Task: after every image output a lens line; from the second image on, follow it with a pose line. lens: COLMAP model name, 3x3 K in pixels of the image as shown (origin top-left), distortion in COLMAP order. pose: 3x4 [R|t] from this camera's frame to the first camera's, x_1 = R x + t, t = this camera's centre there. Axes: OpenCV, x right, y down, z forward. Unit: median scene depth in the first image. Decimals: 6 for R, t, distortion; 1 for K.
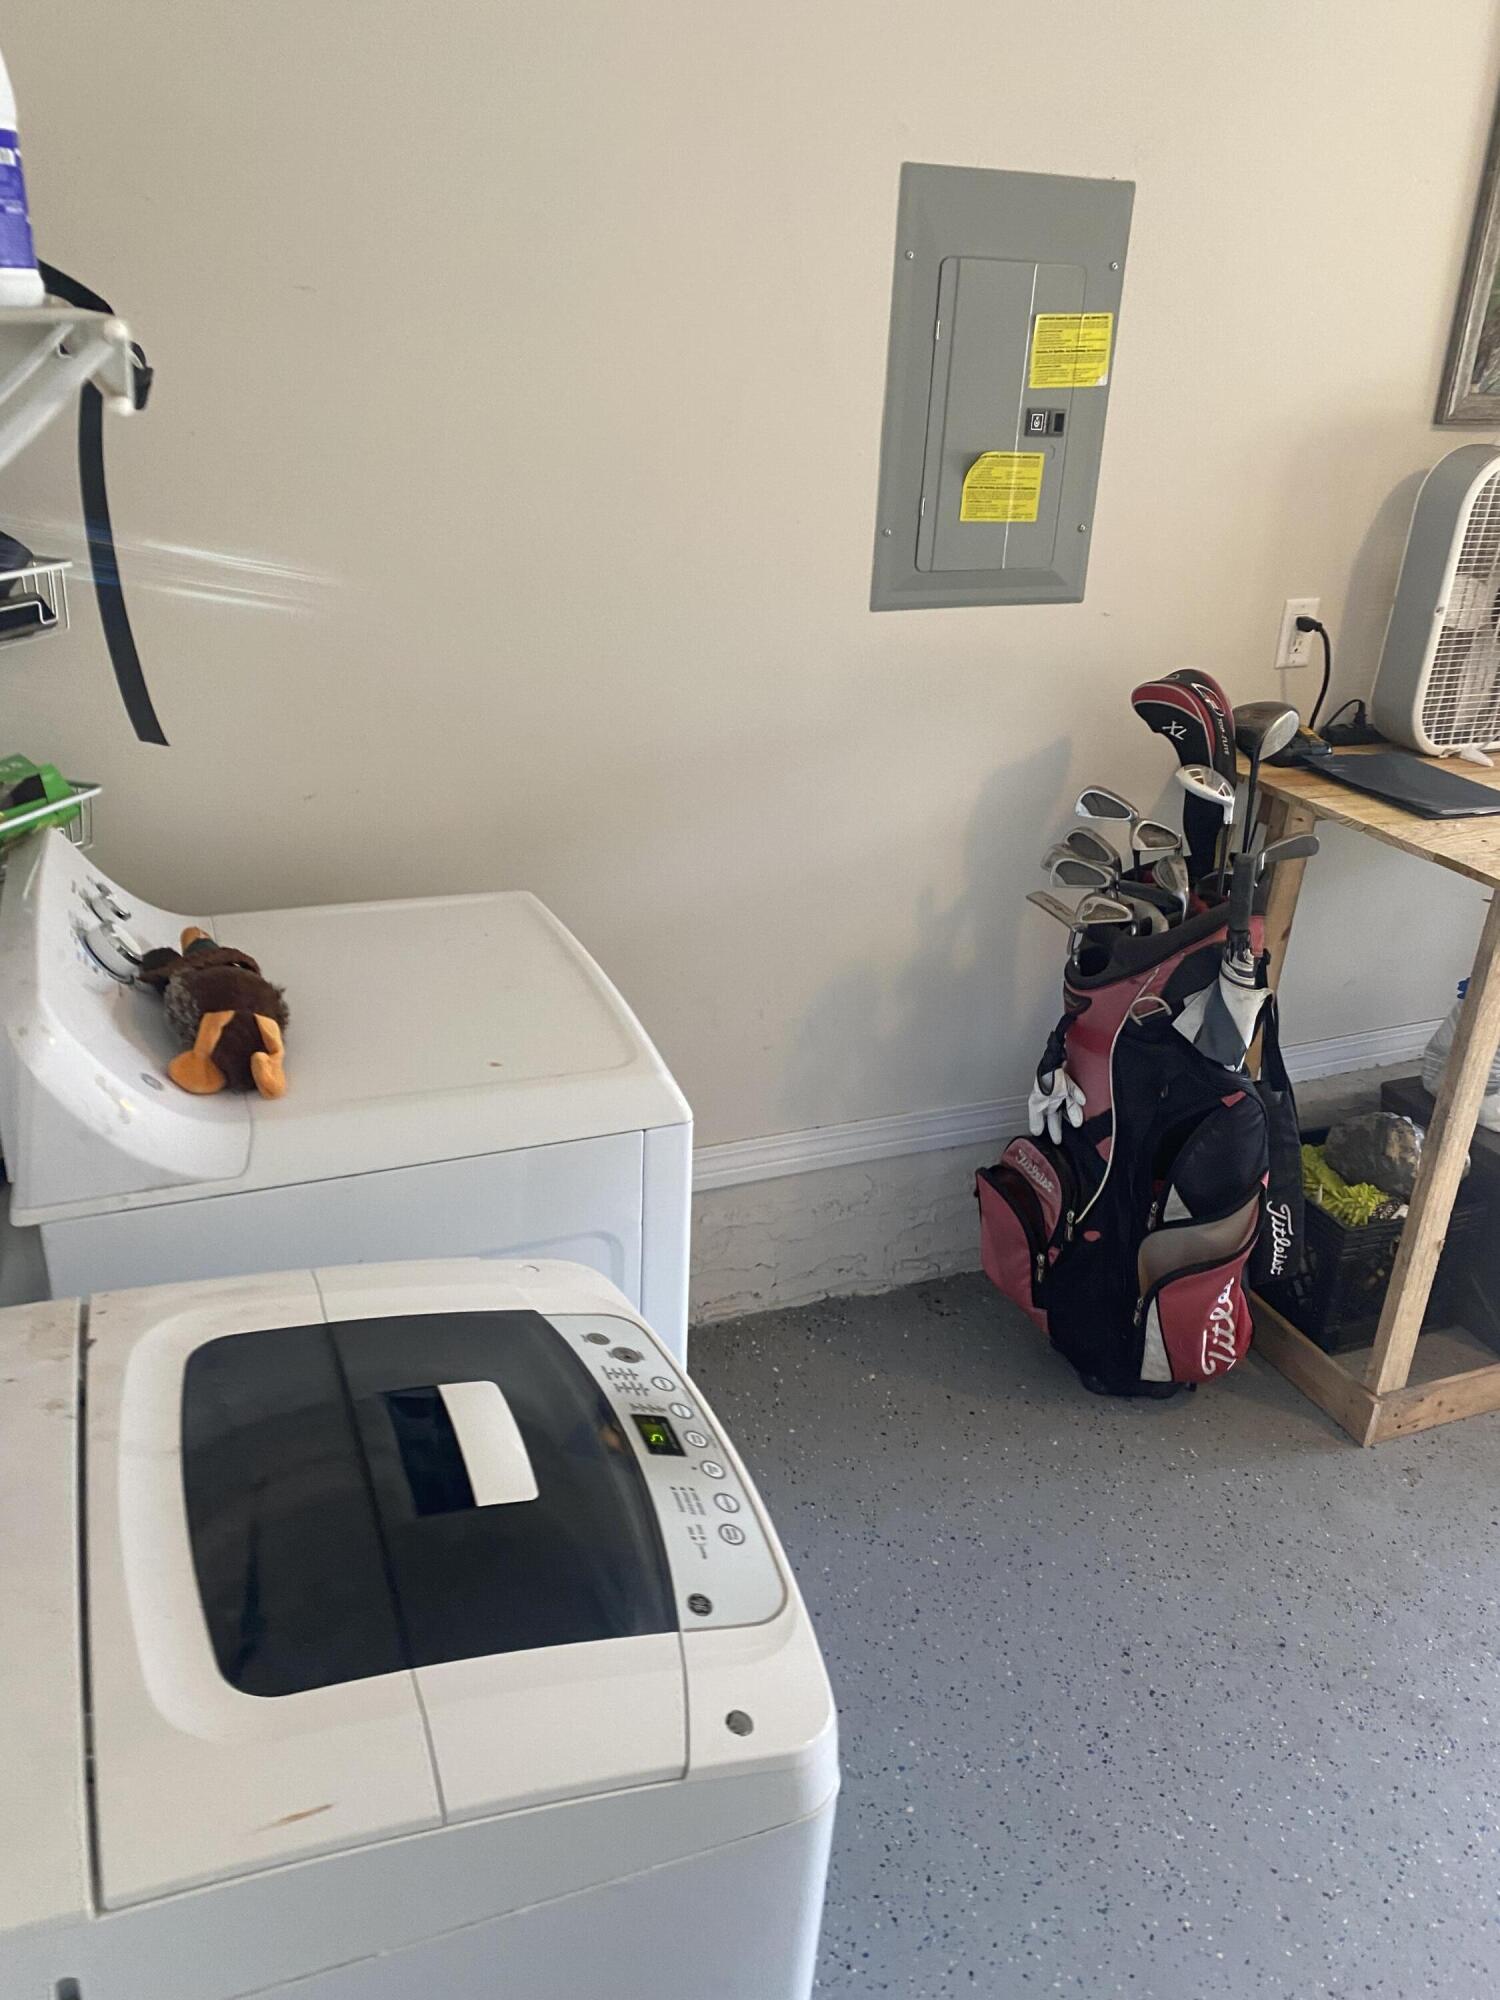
lens RADIAL K [[1533.5, 0, 755.2], [0, 1533.5, 995.5], [0, 0, 1]] dist [0.015602, -0.008292]
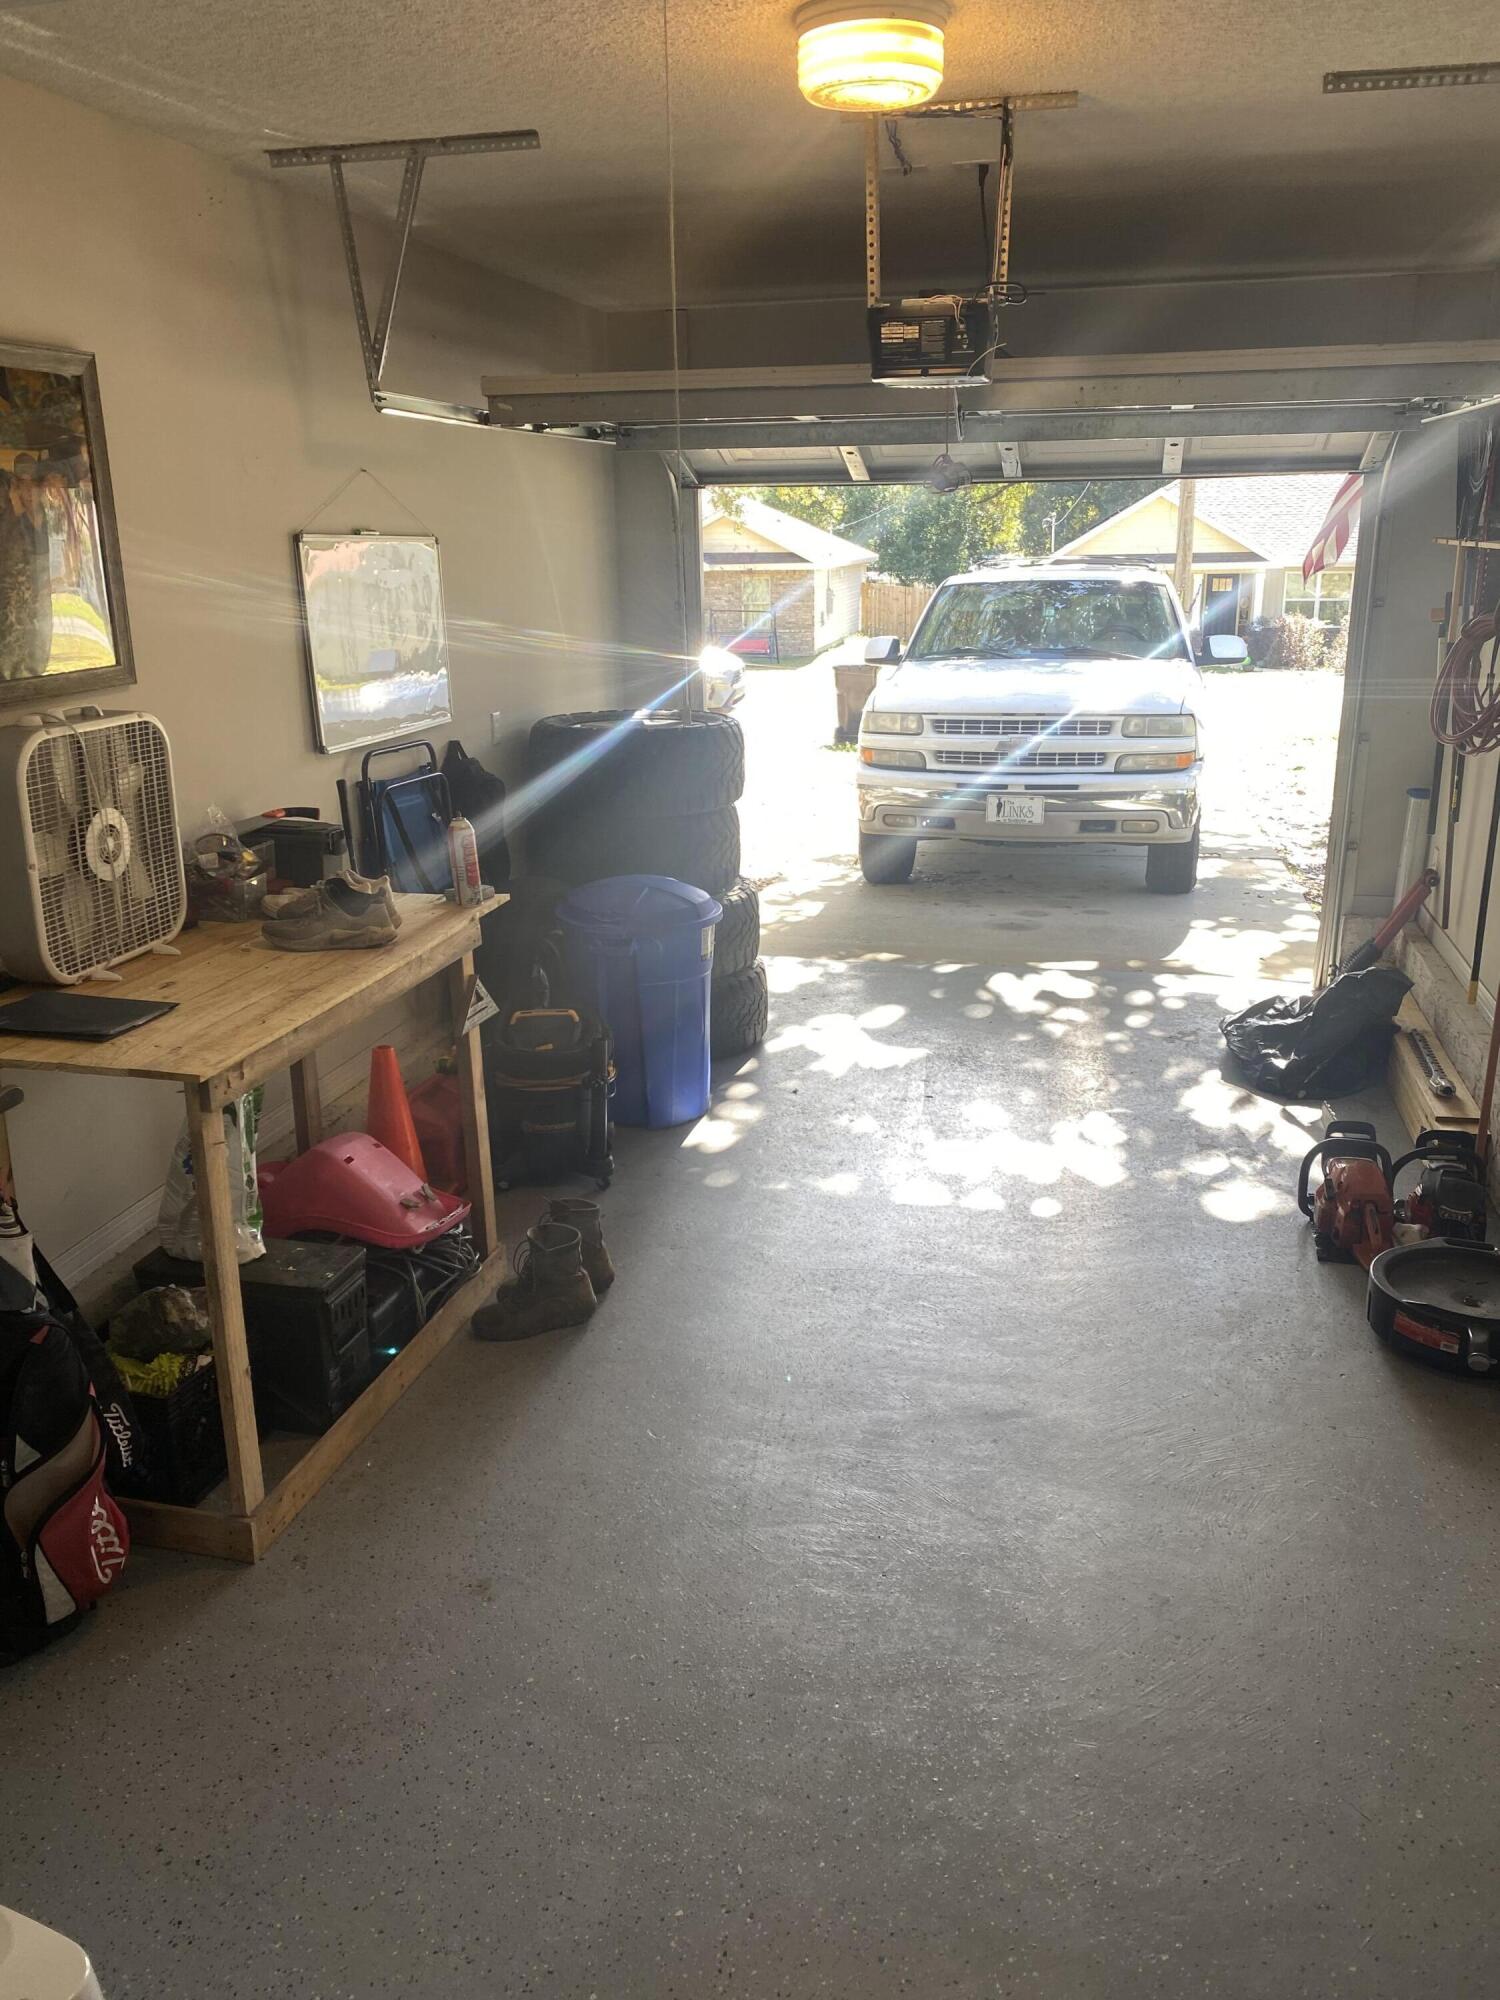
lens RADIAL K [[1533.5, 0, 754.7], [0, 1533.5, 998.6], [0, 0, 1]] dist [0.015602, -0.008292]
pose [[0.596605, -0.280334, 0.751981, -0.130377], [0.357757, 0.931655, 0.063479, -0.040274], [-0.718382, 0.231154, 0.656121, -0.124796]]
